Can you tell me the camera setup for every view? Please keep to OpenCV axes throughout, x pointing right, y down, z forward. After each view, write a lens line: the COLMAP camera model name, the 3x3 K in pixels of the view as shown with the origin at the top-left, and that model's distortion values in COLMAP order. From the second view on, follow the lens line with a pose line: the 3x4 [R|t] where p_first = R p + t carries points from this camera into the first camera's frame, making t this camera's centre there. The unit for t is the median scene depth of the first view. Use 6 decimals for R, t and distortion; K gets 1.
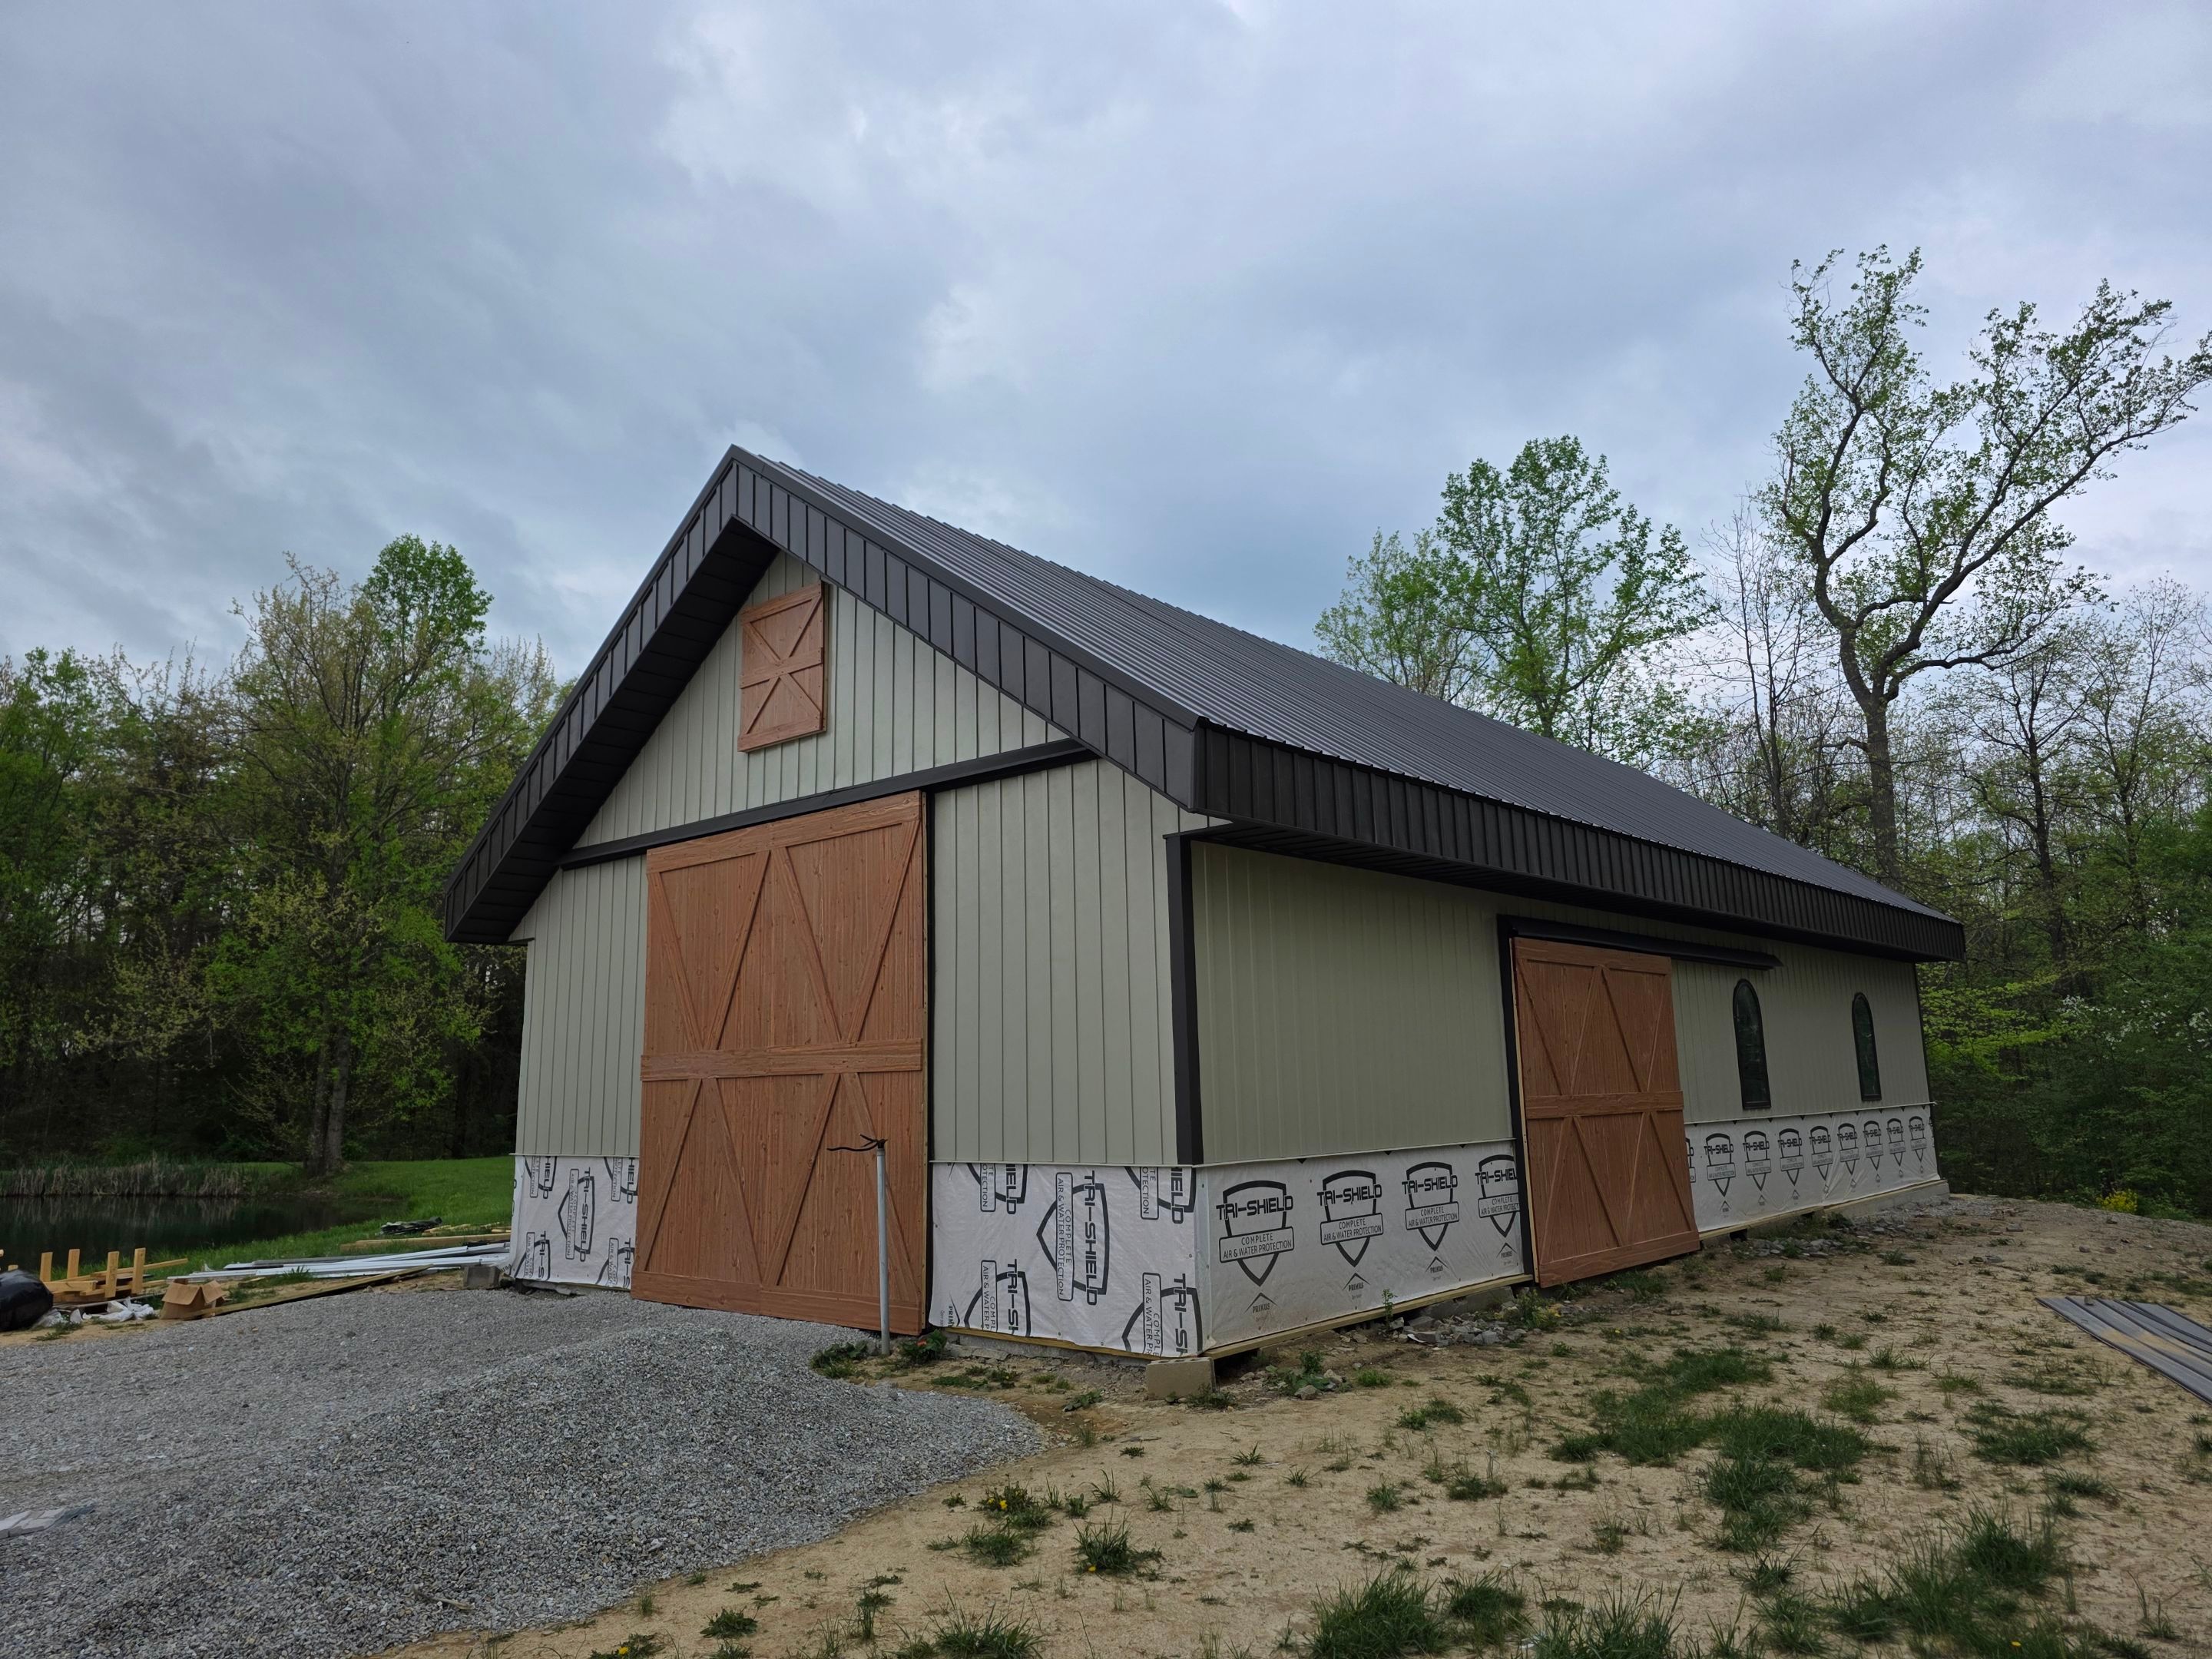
lens RADIAL K [[1457.8, 0, 1112.5], [0, 1457.8, 833.0], [0, 0, 1]] dist [0.072644, -0.053855]
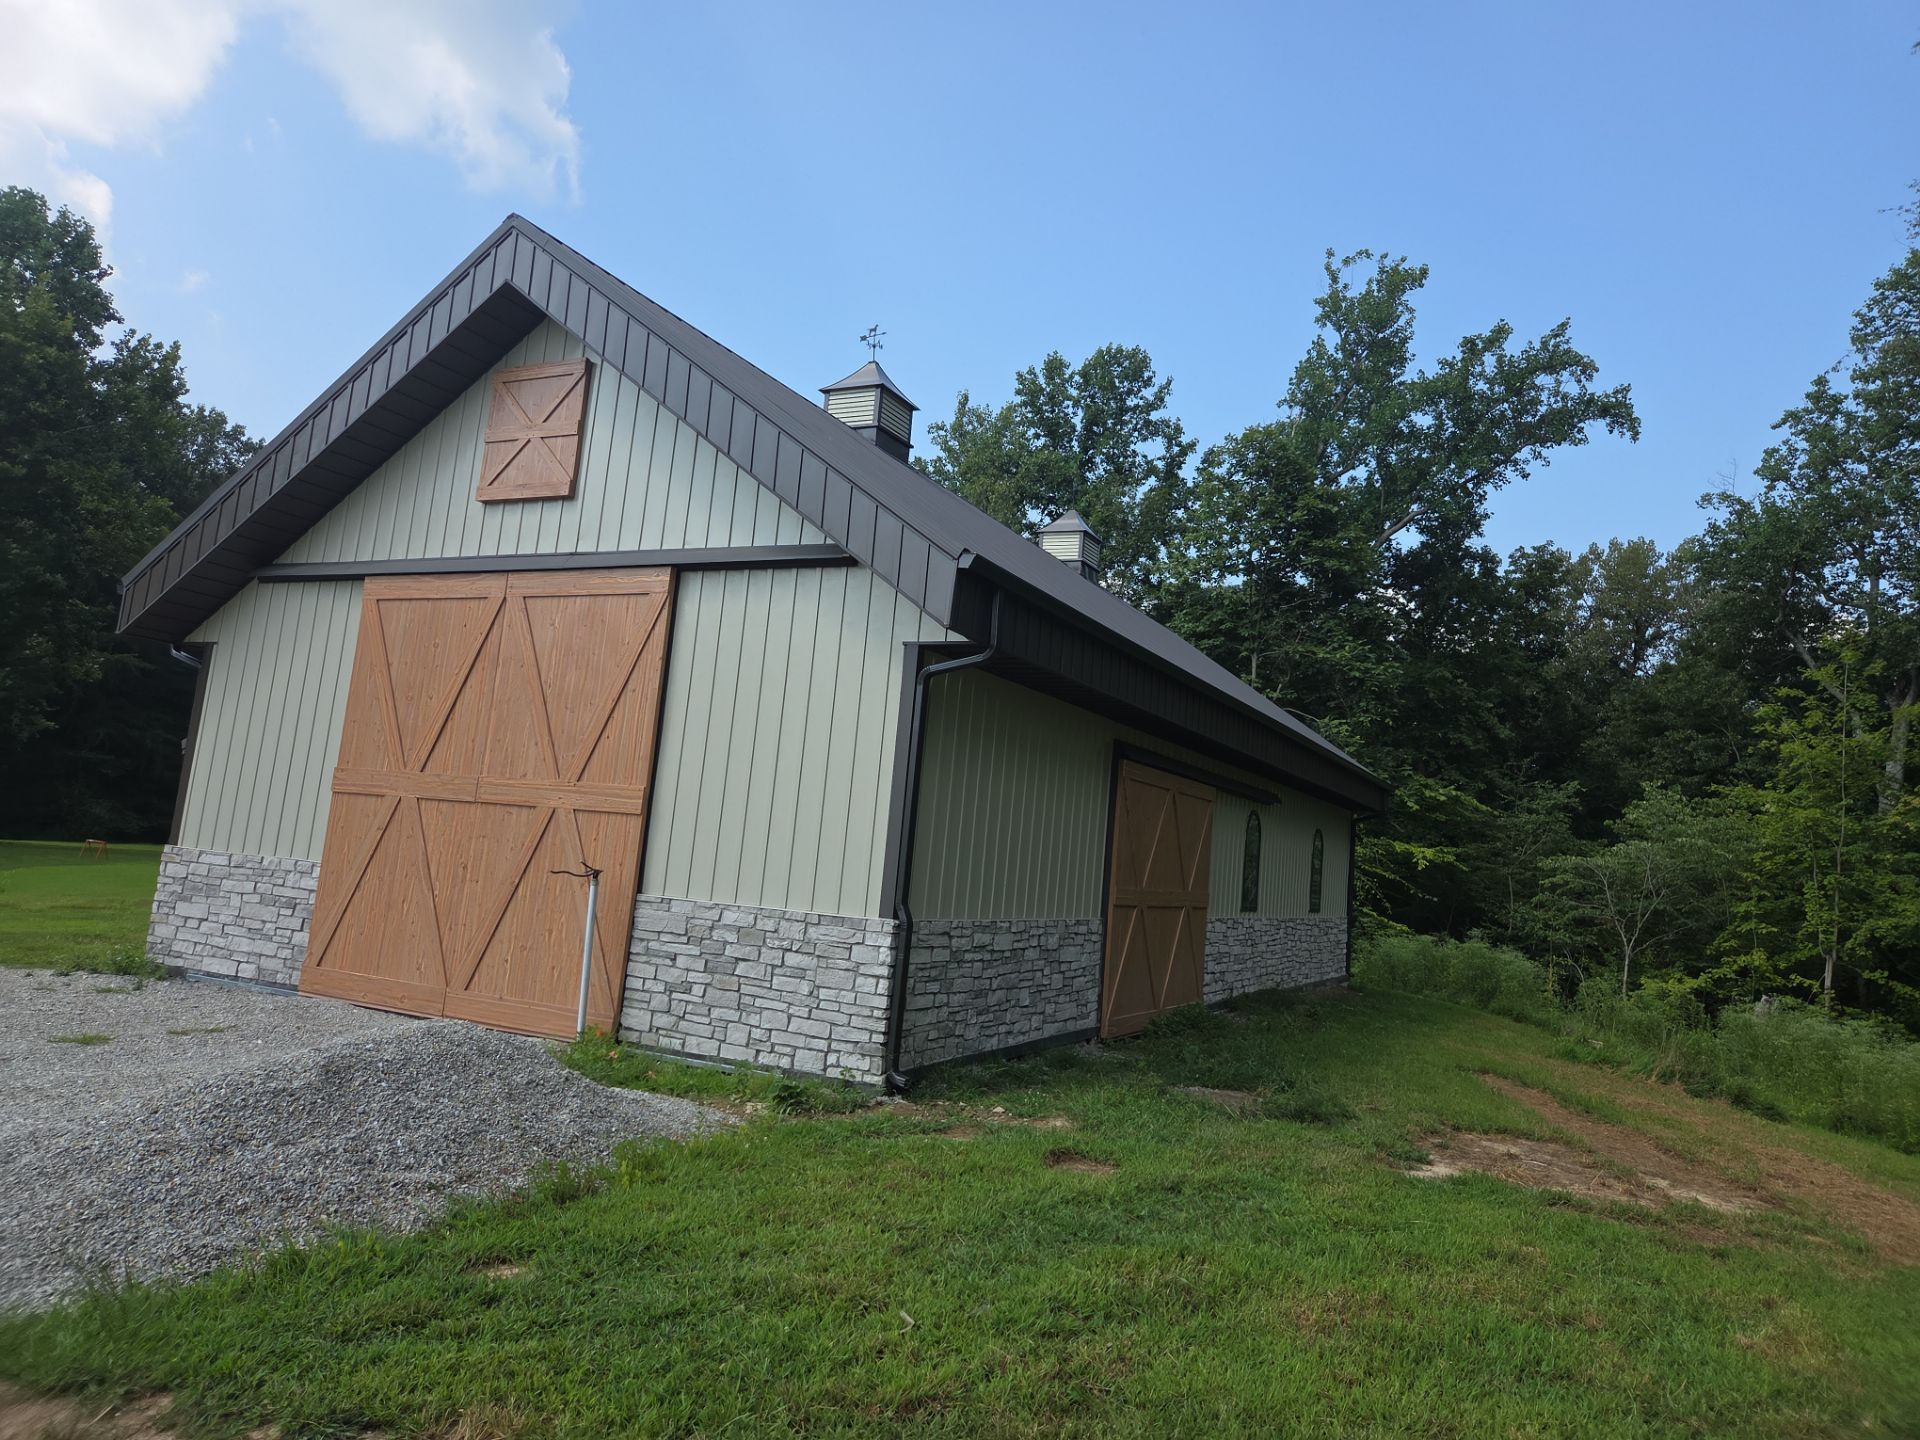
lens RADIAL K [[1237.2, 0, 965.4], [0, 1237.2, 701.5], [0, 0, 1]] dist [0.037261, -0.001155]
pose [[0.961958, 0.134027, 0.238063, -0.117602], [-0.146362, 0.988618, 0.034833, 0.006013], [-0.230684, -0.068351, 0.970625, 0.022323]]
